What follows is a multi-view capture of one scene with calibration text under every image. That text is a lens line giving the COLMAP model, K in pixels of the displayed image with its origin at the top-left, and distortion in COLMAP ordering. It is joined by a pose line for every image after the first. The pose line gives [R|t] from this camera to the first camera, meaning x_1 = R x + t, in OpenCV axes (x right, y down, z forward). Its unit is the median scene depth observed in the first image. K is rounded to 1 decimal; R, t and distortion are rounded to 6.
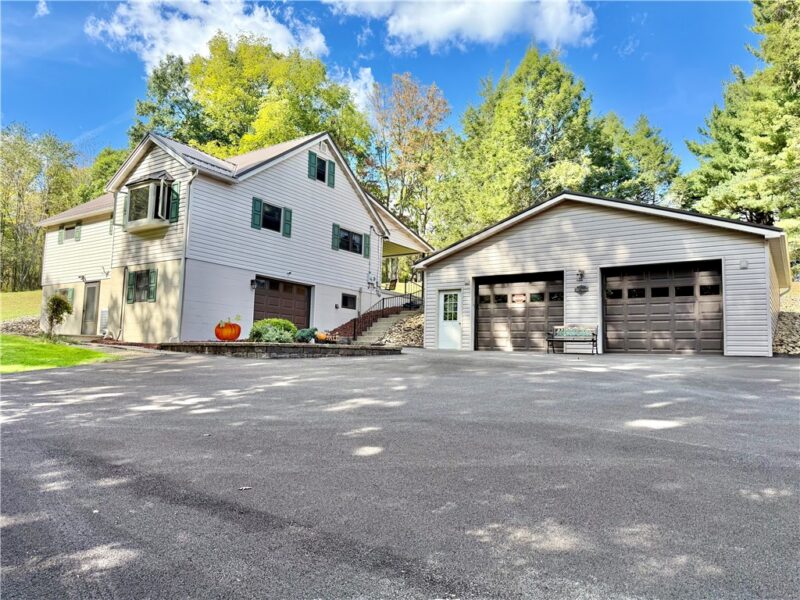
lens RADIAL K [[572.2, 0, 399.8], [0, 572.2, 299.8], [0, 0, 1]] dist [0.006030, 0.000472]
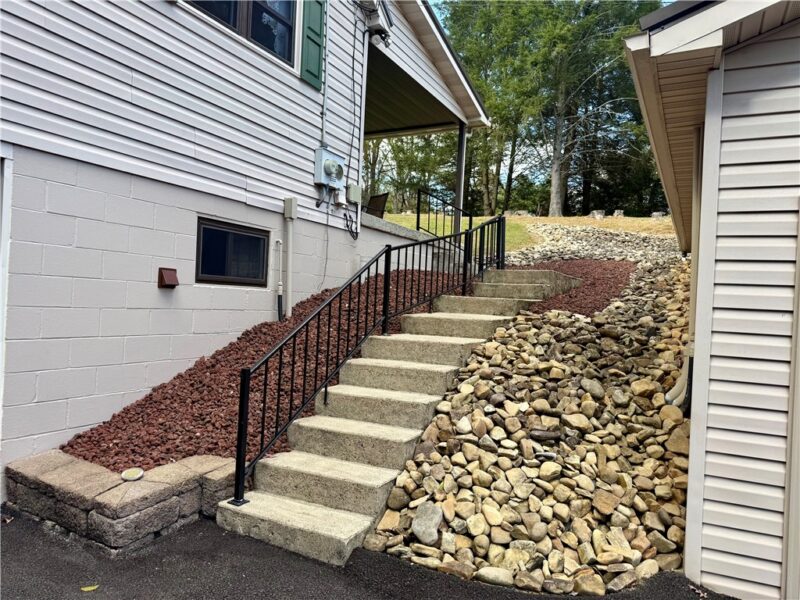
lens RADIAL K [[572.2, 0, 401.2], [0, 572.2, 301.2], [0, 0, 1]] dist [0.006030, 0.000472]
pose [[0.991863, 0.016523, 0.126229, -0.049616], [-0.028865, 0.994907, 0.096580, -0.002344], [-0.123991, -0.099438, 0.987288, 0.741934]]
